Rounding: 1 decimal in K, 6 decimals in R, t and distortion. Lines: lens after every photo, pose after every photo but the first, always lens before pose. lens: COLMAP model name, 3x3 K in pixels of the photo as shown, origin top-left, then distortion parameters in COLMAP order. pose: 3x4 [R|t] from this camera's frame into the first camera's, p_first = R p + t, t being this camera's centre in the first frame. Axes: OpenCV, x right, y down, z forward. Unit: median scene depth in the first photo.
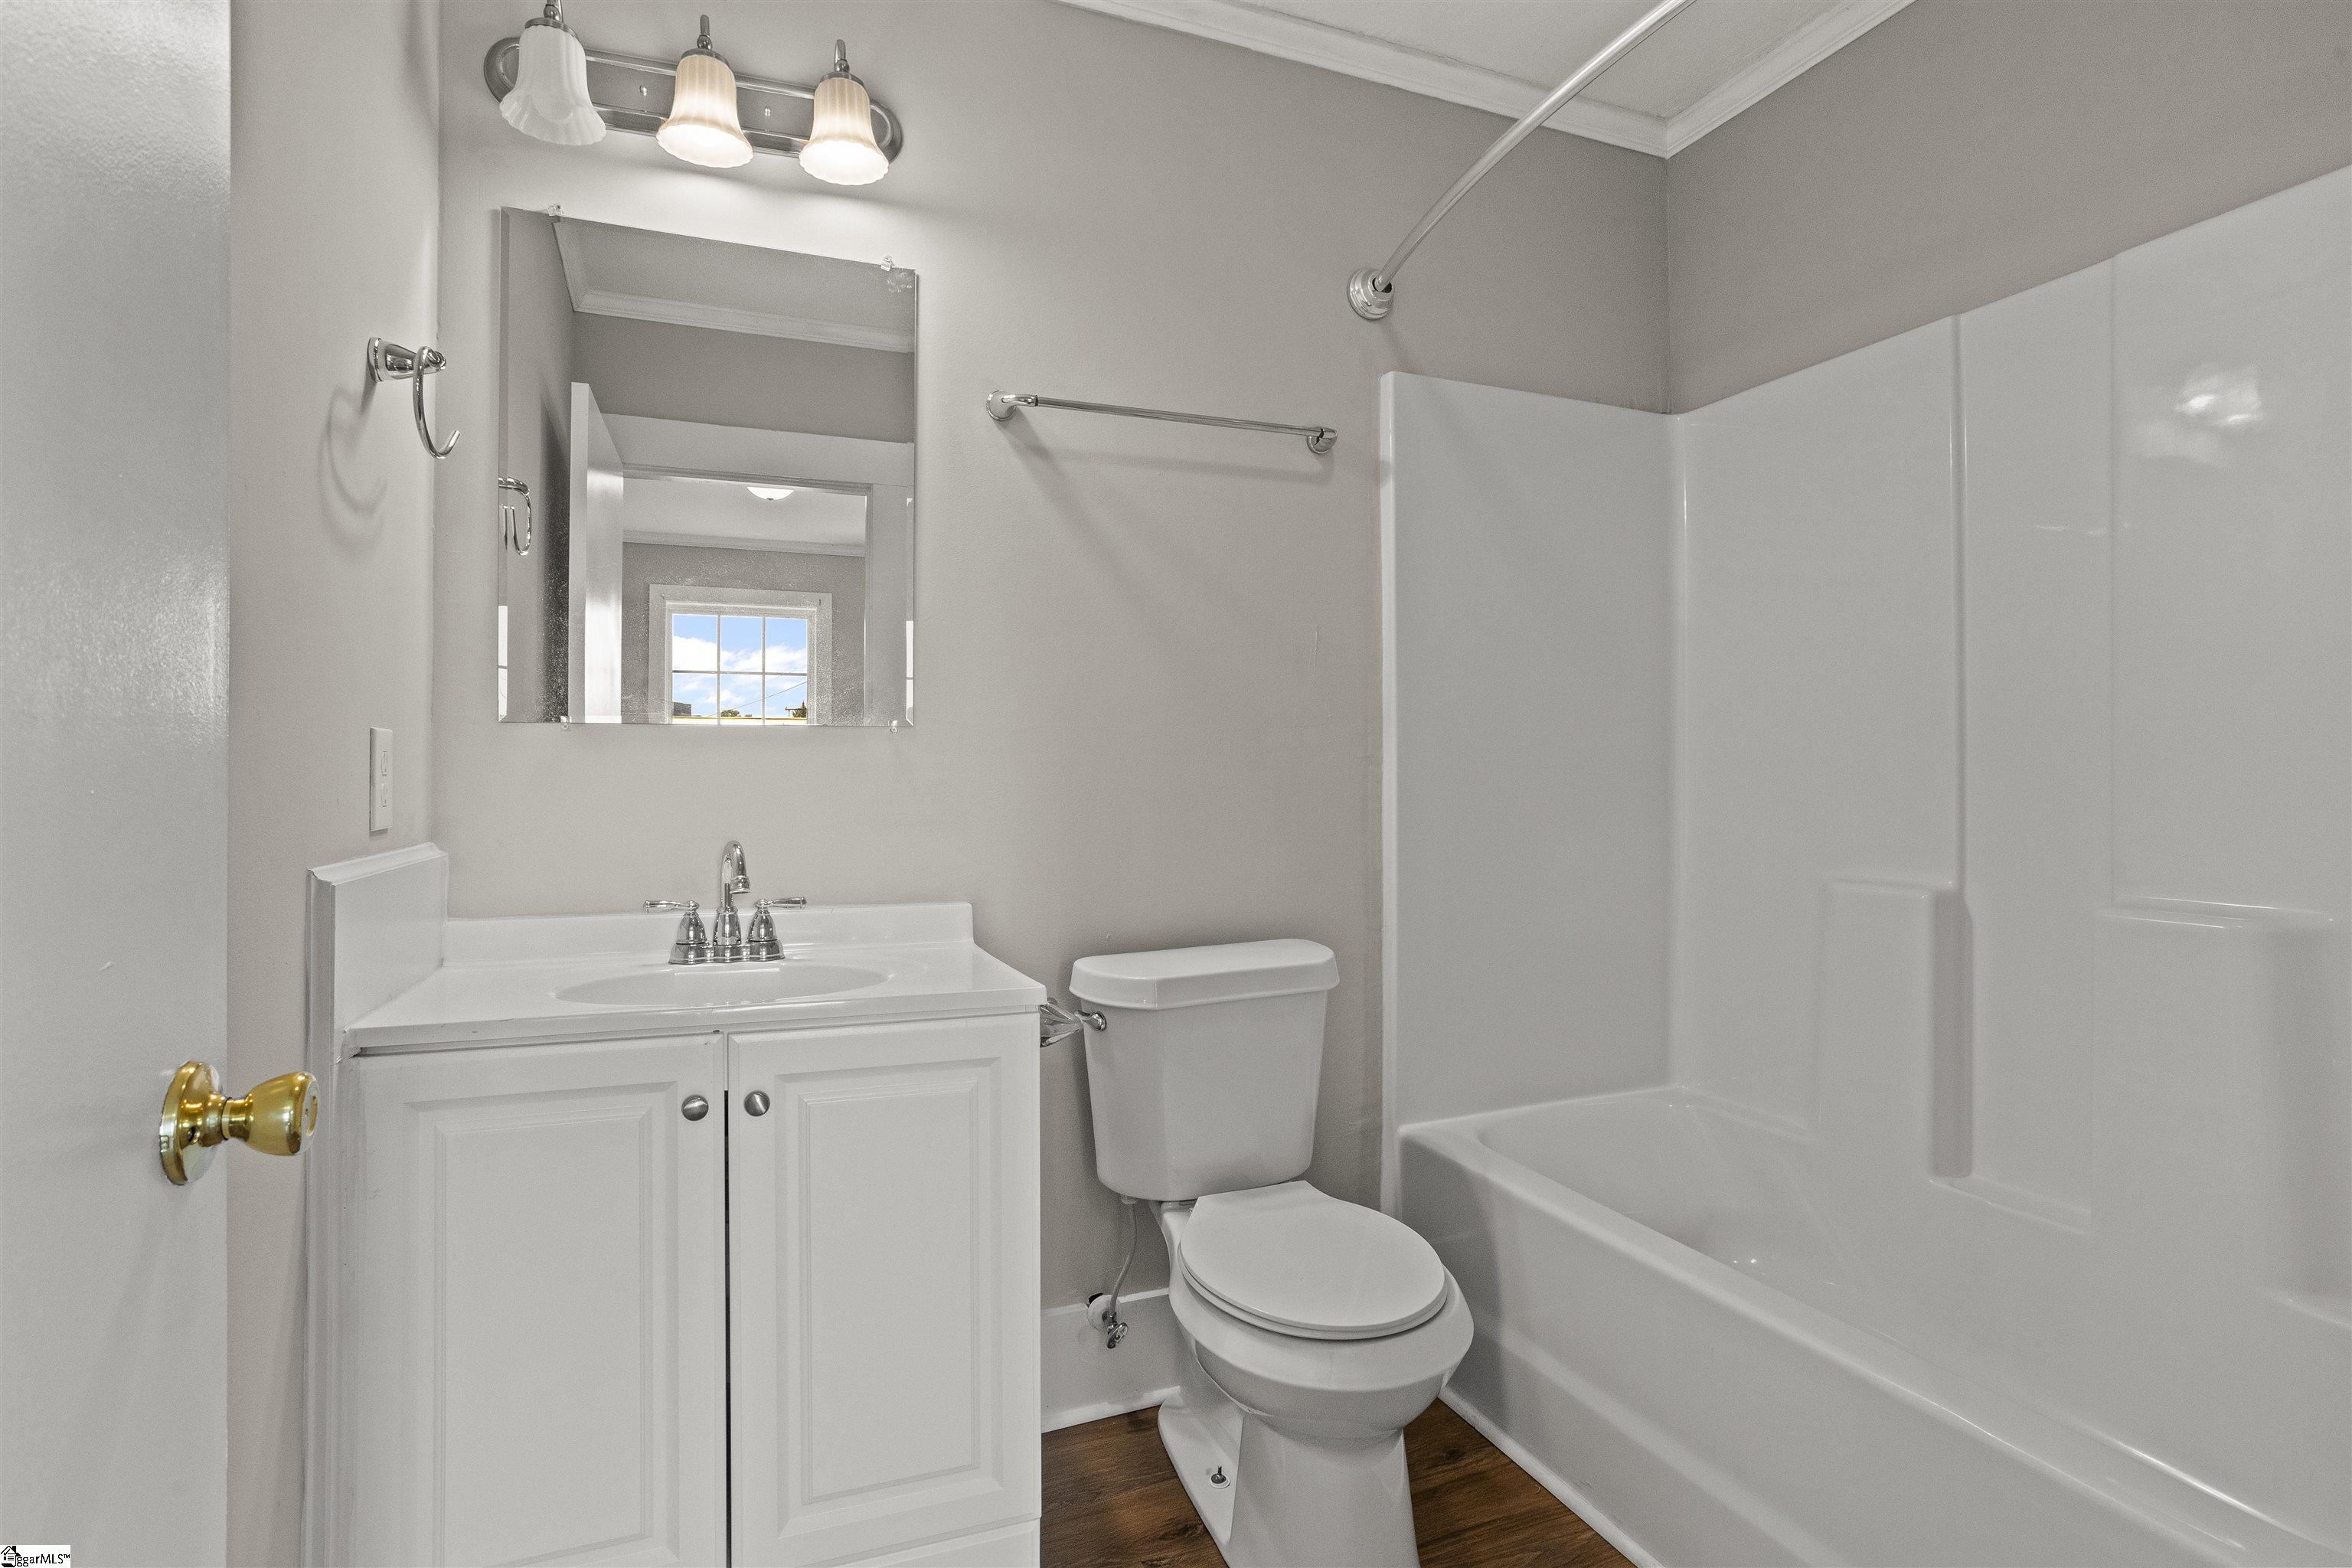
lens RADIAL K [[1167.3, 0, 1164.4], [0, 1167.3, 760.1], [0, 0, 1]] dist [-0.001648, 0.000124]
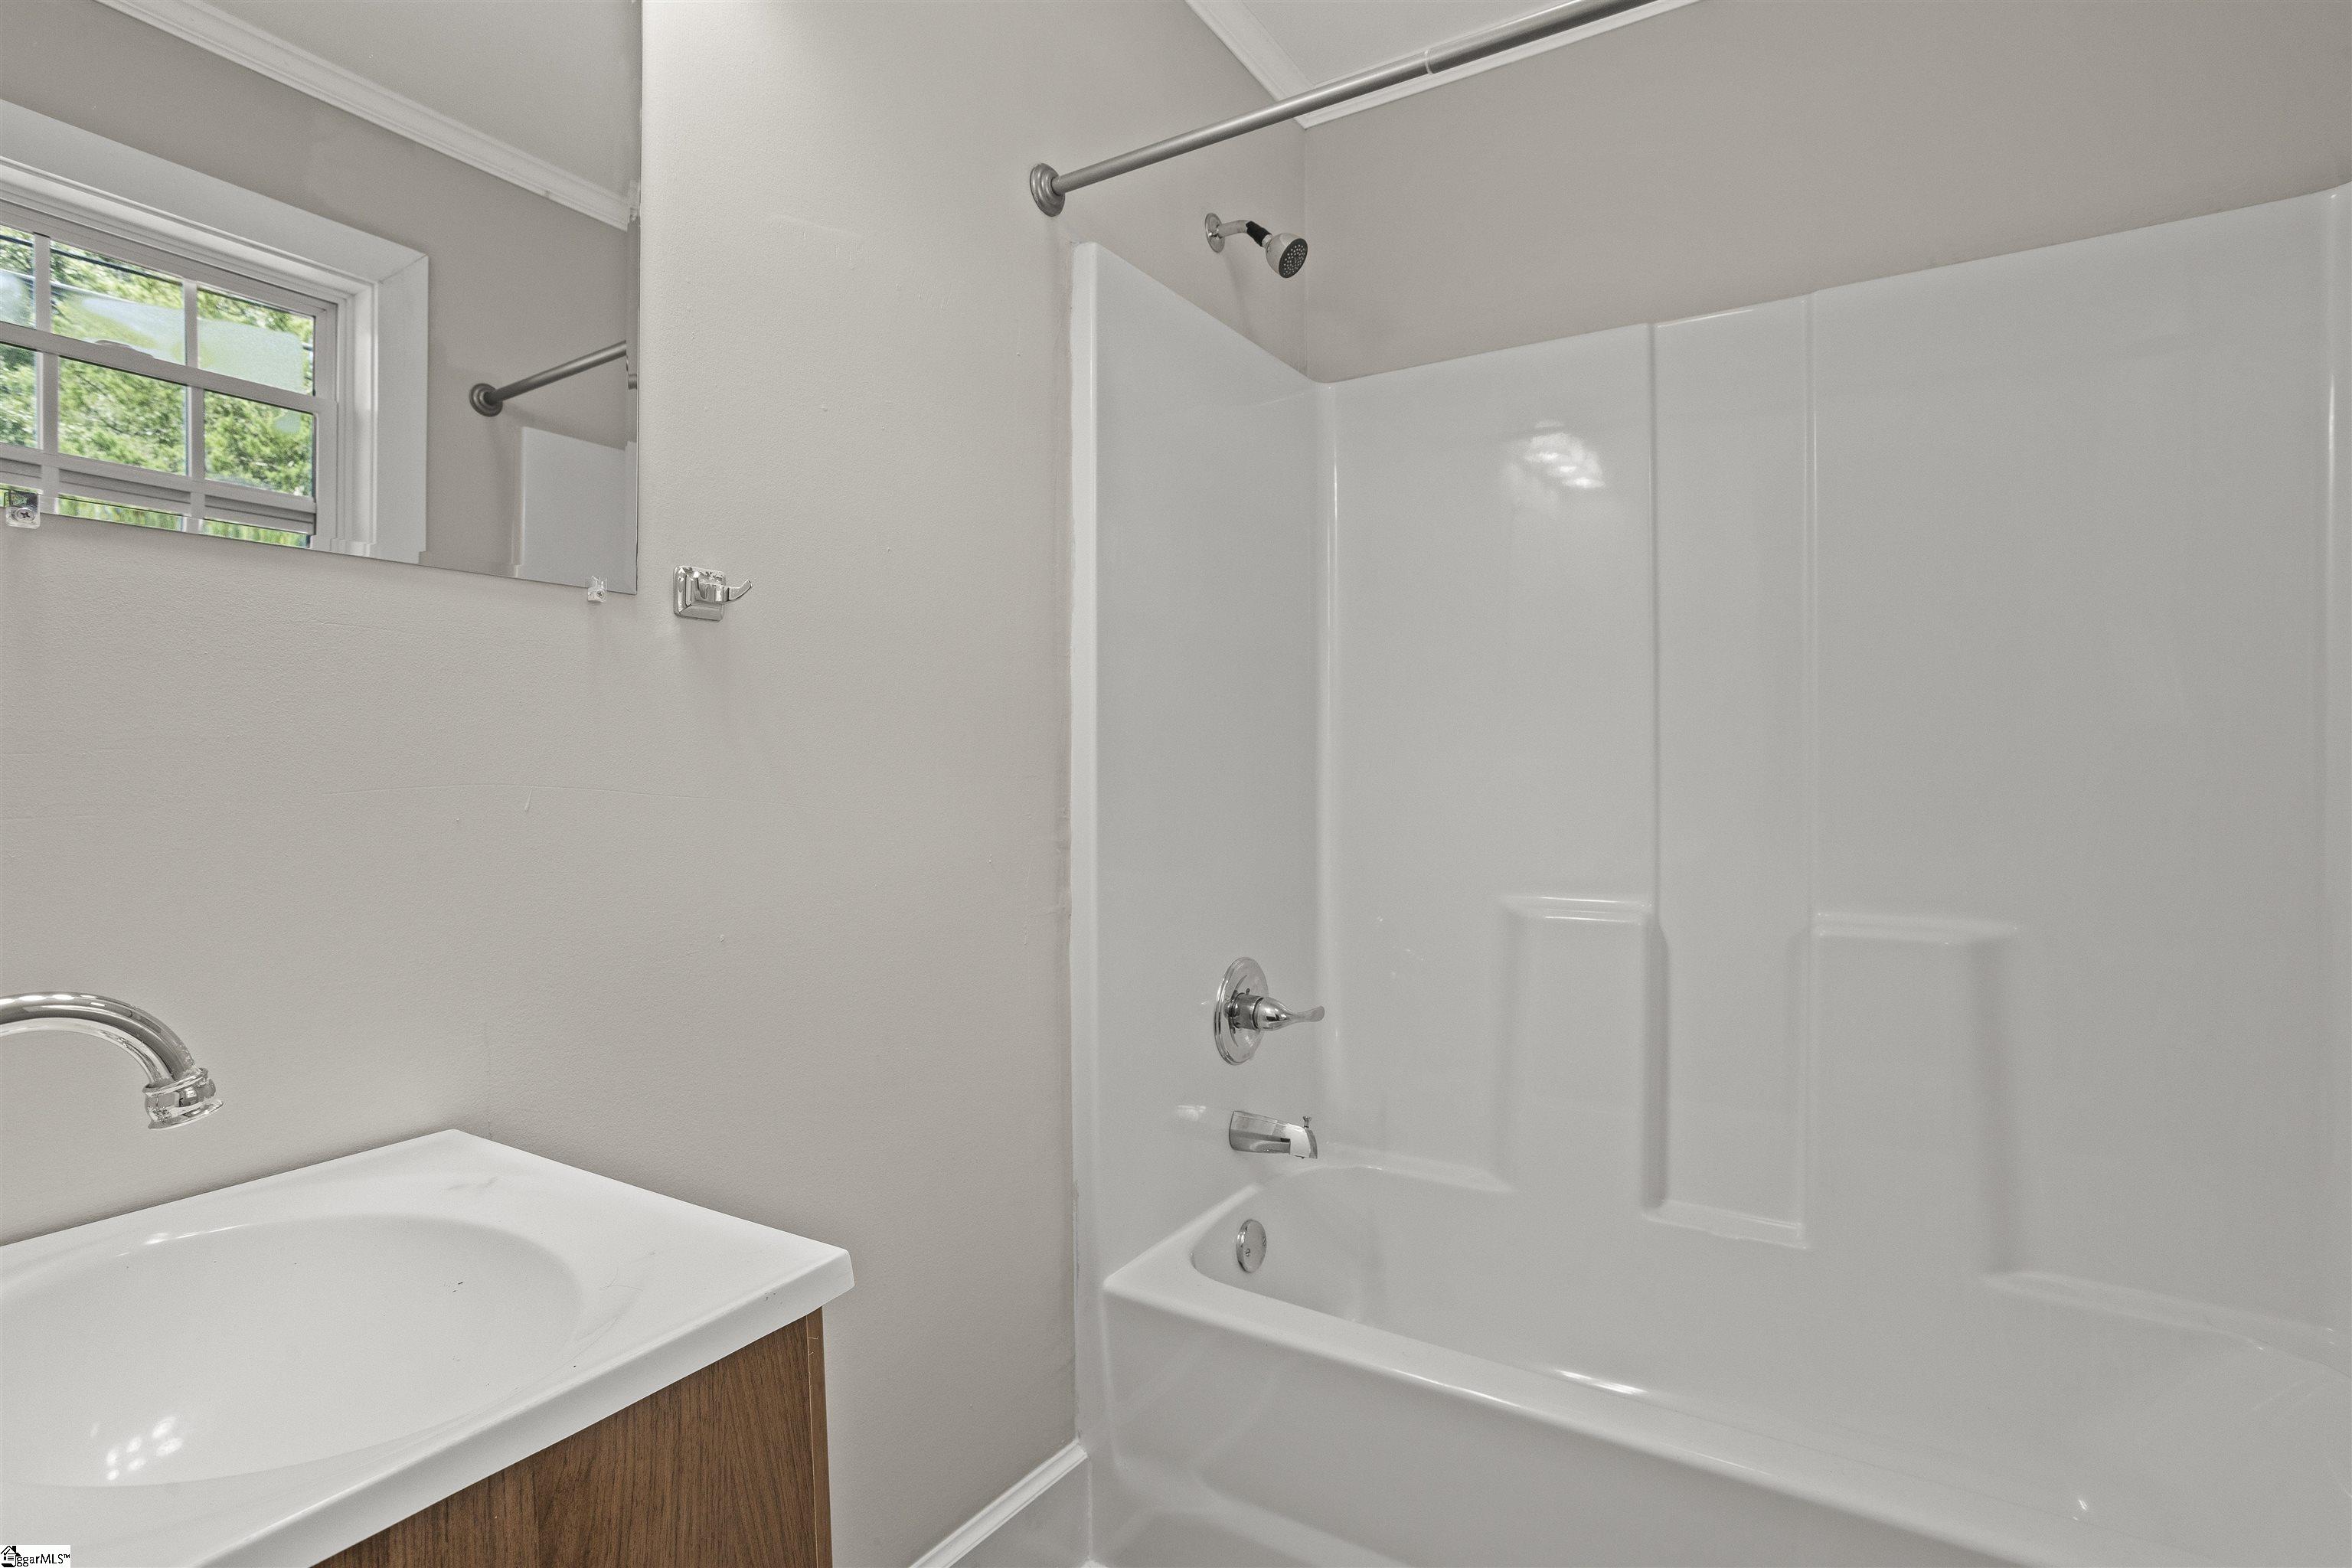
lens RADIAL K [[1167.3, 0, 1164.4], [0, 1167.3, 760.1], [0, 0, 1]] dist [-0.001648, 0.000124]
pose [[0.810214, 0.005543, 0.586109, -0.217257], [-0.015878, 0.999796, 0.012493, -0.020535], [-0.585920, -0.019428, 0.810136, 0.429768]]
